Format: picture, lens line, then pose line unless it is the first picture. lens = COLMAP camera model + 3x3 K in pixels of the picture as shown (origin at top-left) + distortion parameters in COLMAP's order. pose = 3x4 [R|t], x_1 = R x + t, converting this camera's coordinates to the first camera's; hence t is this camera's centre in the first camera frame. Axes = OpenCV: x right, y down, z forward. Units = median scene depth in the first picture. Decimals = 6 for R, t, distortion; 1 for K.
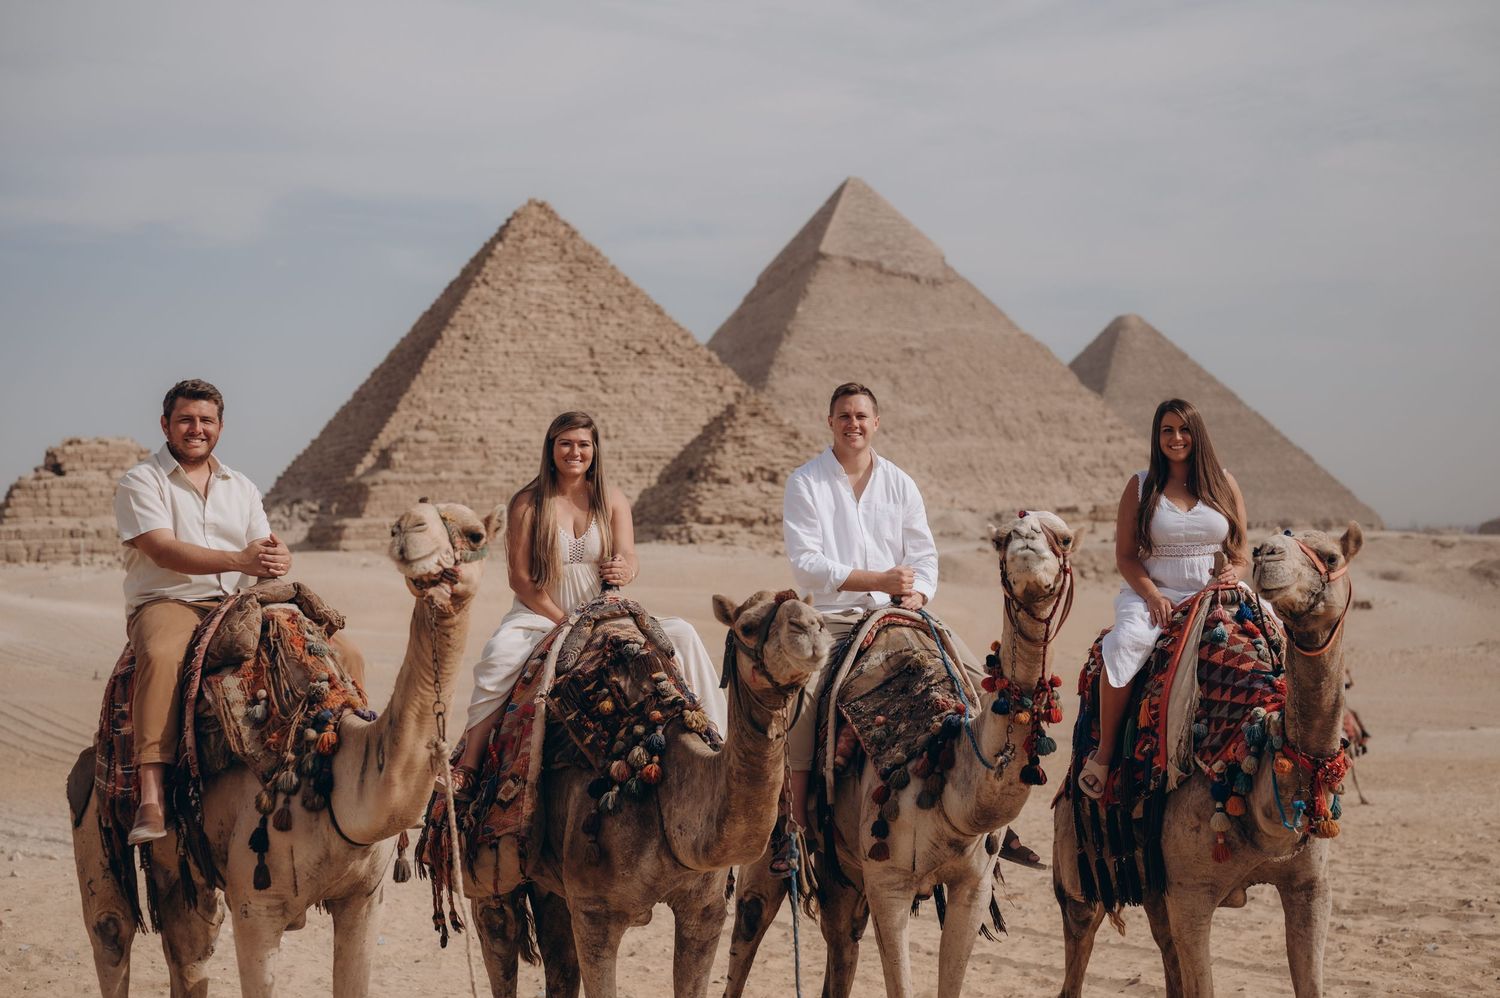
lens RADIAL K [[2118.5, 0, 817.2], [0, 2118.5, 500.1], [0, 0, 1]] dist [0.007068, 0.004269]
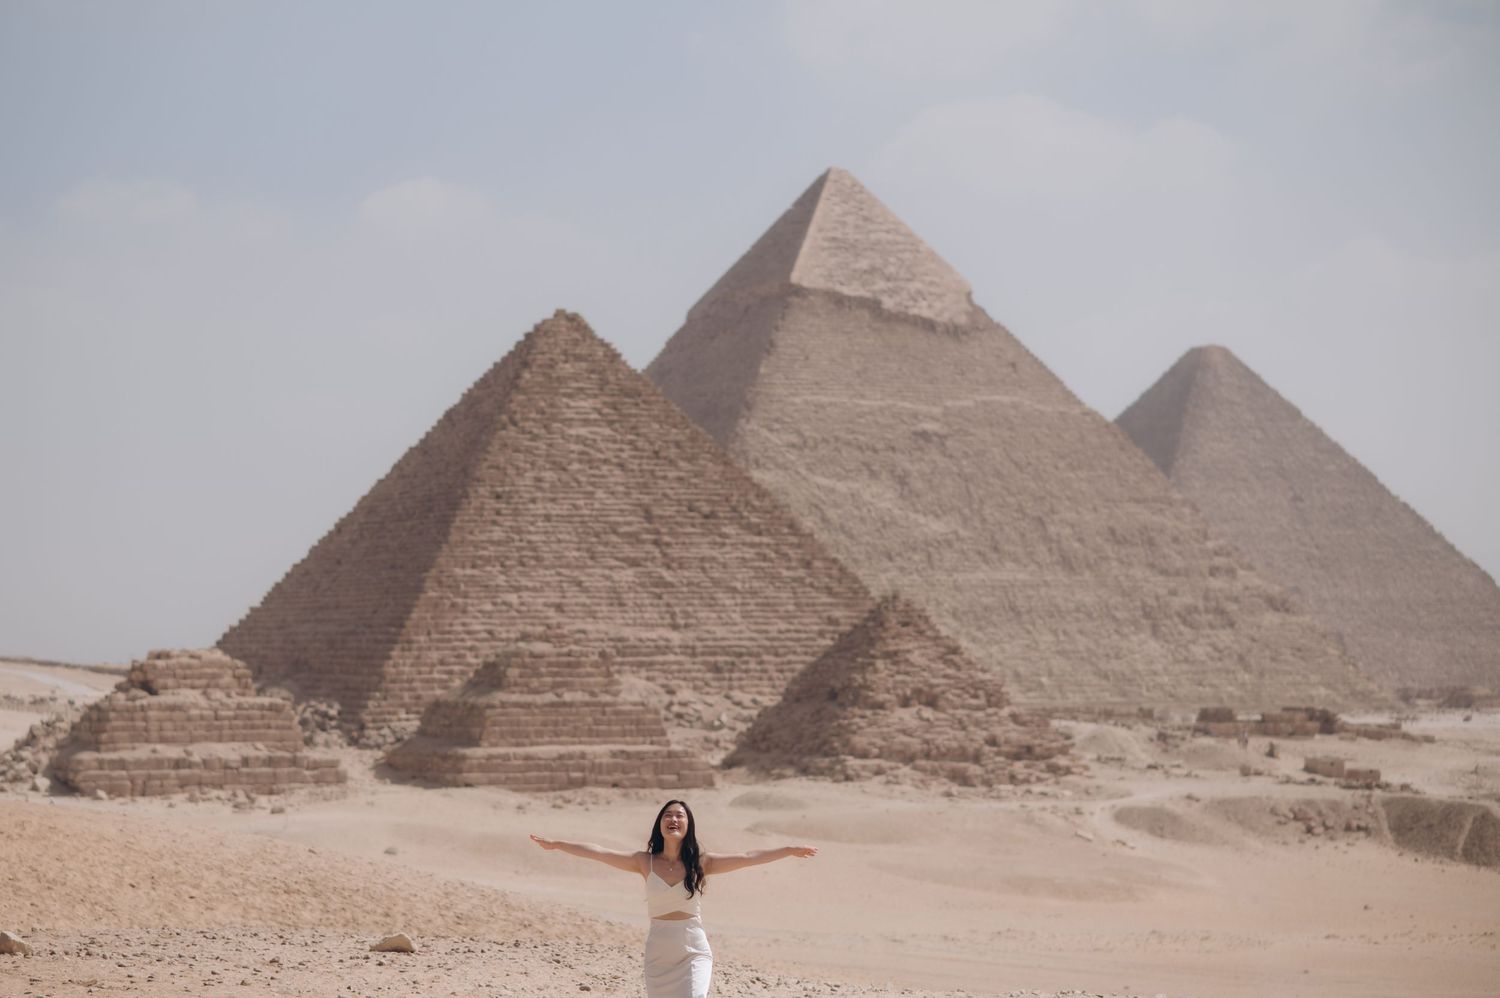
lens RADIAL K [[3635.6, 0, 750.0], [0, 3635.6, 499.0], [0, 0, 1]] dist [-0.003967, -0.083078]
pose [[0.999154, 0.022646, 0.034333, -0.115373], [-0.021751, 0.999420, -0.026210, -0.041091], [-0.034907, 0.025441, 0.999067, -0.359415]]
